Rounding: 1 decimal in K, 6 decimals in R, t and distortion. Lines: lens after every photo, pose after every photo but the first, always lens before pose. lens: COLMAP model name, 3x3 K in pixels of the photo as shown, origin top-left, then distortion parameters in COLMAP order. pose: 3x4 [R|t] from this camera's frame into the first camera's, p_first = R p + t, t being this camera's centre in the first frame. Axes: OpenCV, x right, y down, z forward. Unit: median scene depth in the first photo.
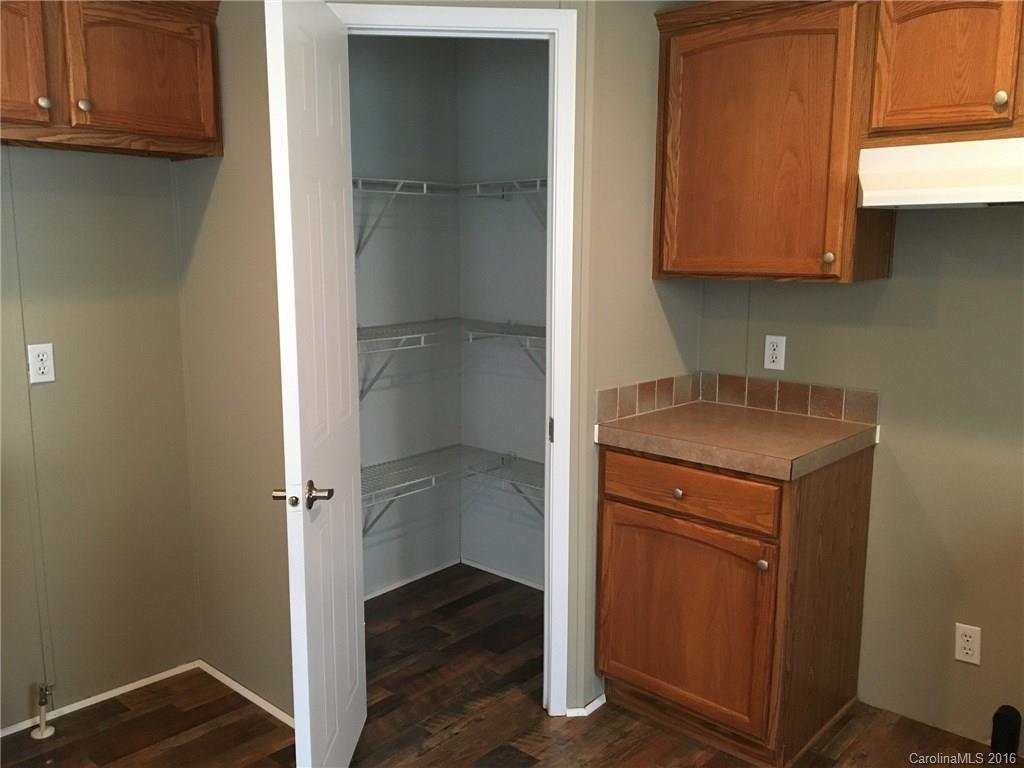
lens RADIAL K [[866.2, 0, 508.4], [0, 866.2, 383.2], [0, 0, 1]] dist [0.081633, -0.117286]
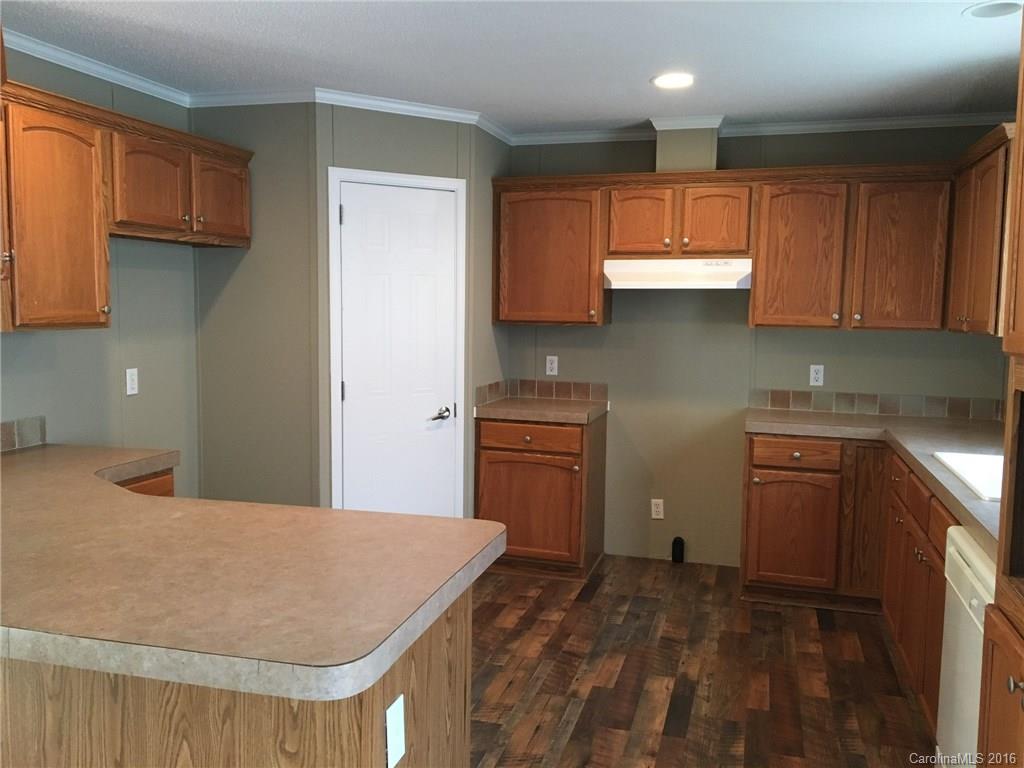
lens RADIAL K [[866.2, 0, 507.2], [0, 866.2, 384.0], [0, 0, 1]] dist [0.081633, -0.117286]
pose [[0.900971, -0.032245, 0.432680, -0.625324], [0.058072, 0.997224, -0.046606, 0.091795], [-0.429976, 0.067118, 0.900342, -0.637108]]
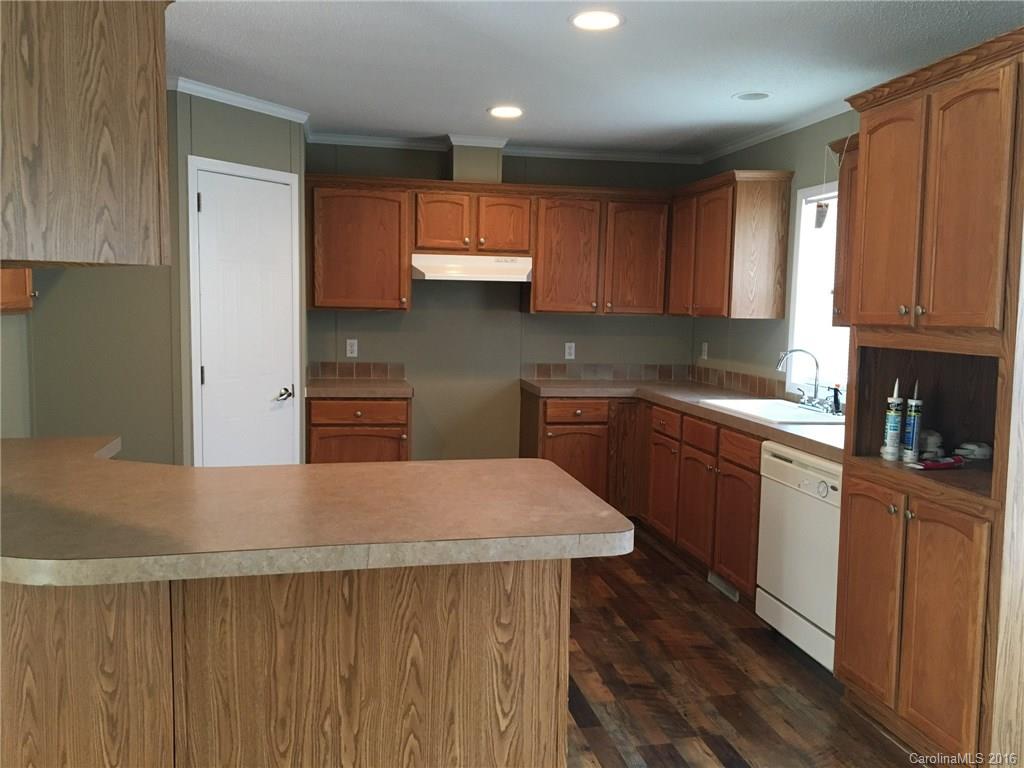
lens RADIAL K [[866.2, 0, 516.6], [0, 866.2, 380.8], [0, 0, 1]] dist [0.081633, -0.117286]
pose [[0.588178, -0.068002, 0.805868, -1.203666], [0.108237, 0.994113, 0.004889, 0.078141], [-0.801456, 0.084349, 0.592076, -0.506394]]
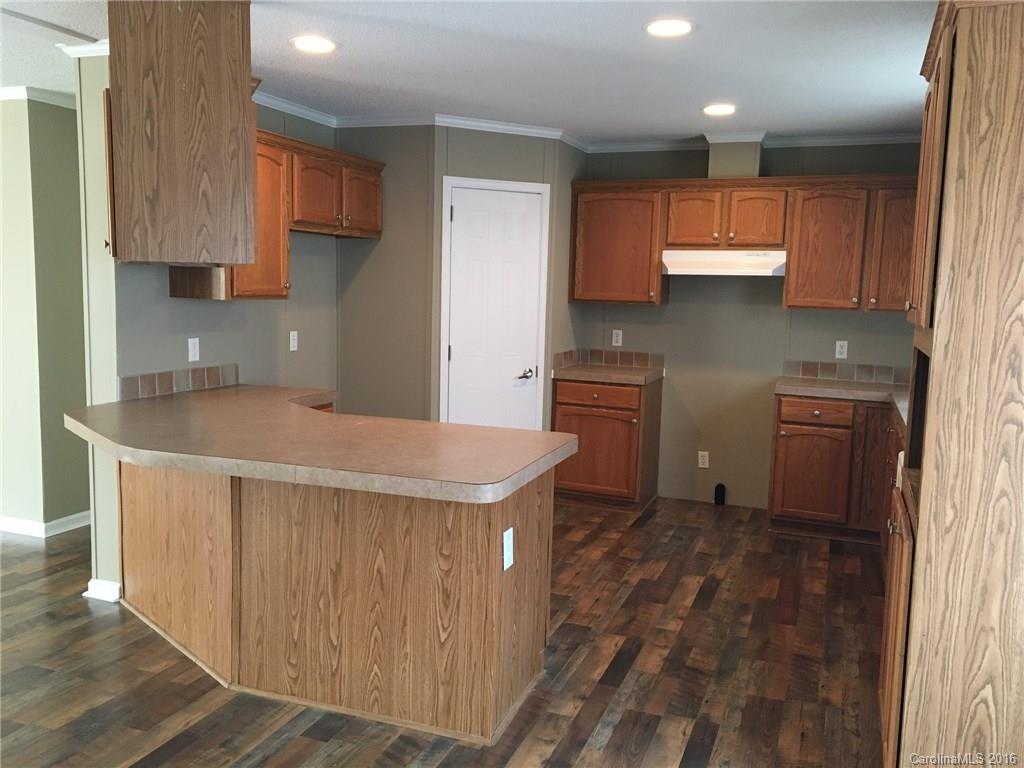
lens RADIAL K [[866.2, 0, 506.2], [0, 866.2, 382.4], [0, 0, 1]] dist [0.081633, -0.117286]
pose [[0.933694, -0.018327, 0.357603, -0.813852], [0.031640, 0.999006, -0.031412, 0.151055], [-0.356672, 0.040643, 0.933345, -1.010661]]
